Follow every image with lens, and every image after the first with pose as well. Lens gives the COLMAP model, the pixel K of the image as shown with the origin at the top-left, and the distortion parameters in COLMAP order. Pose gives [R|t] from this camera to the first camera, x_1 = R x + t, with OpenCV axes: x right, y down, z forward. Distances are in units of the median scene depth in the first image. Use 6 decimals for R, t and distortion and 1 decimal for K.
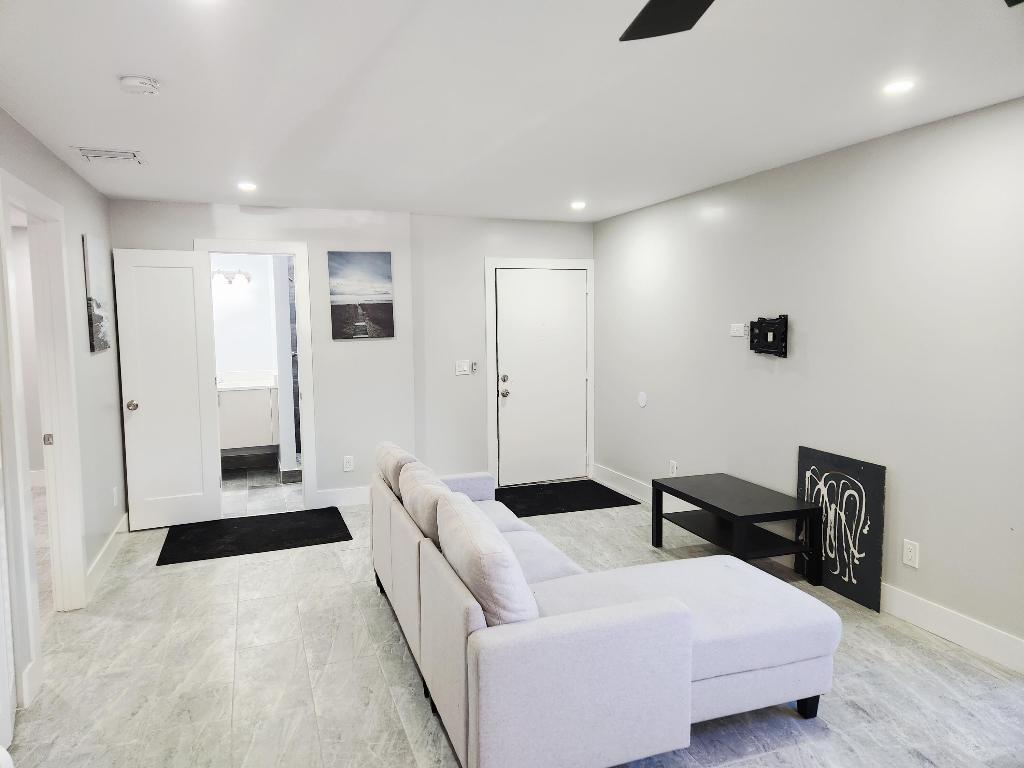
lens RADIAL K [[679.8, 0, 511.5], [0, 679.8, 381.1], [0, 0, 1]] dist [0.035546, -0.018197]
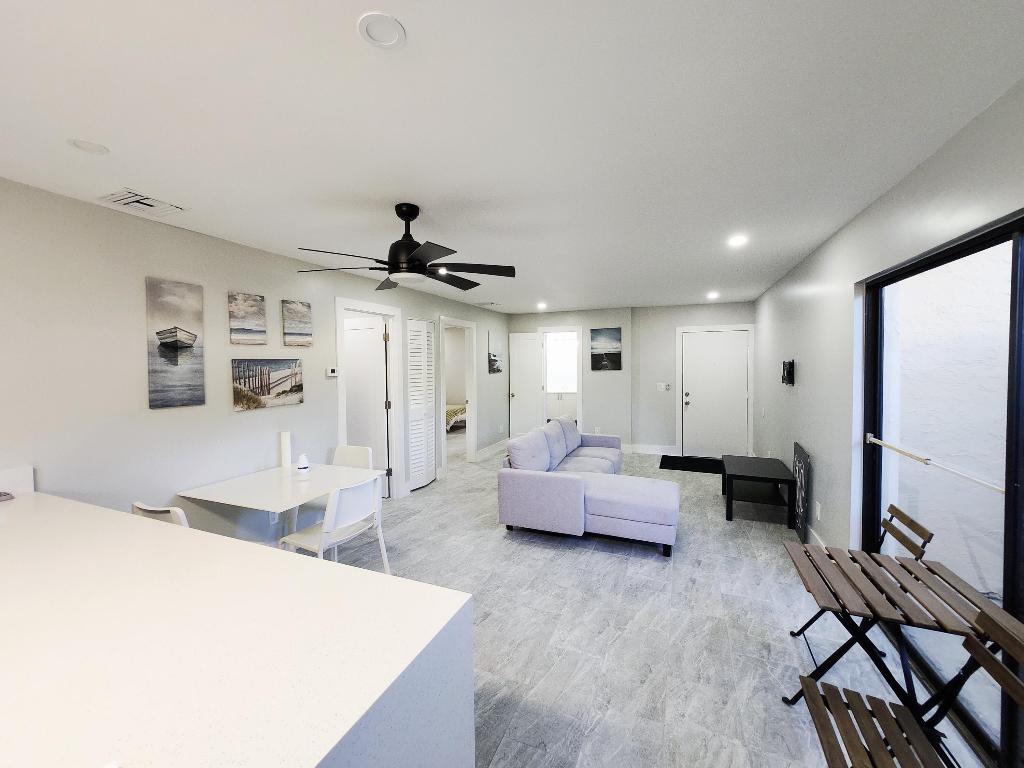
lens RADIAL K [[414.4, 0, 509.3], [0, 414.4, 379.4], [0, 0, 1]] dist [-0.001559, -0.000064]
pose [[0.733986, 0.033790, -0.678323, 0.425441], [-0.063867, 0.997770, -0.019405, 0.008407], [0.676155, 0.057566, 0.734507, -0.116895]]
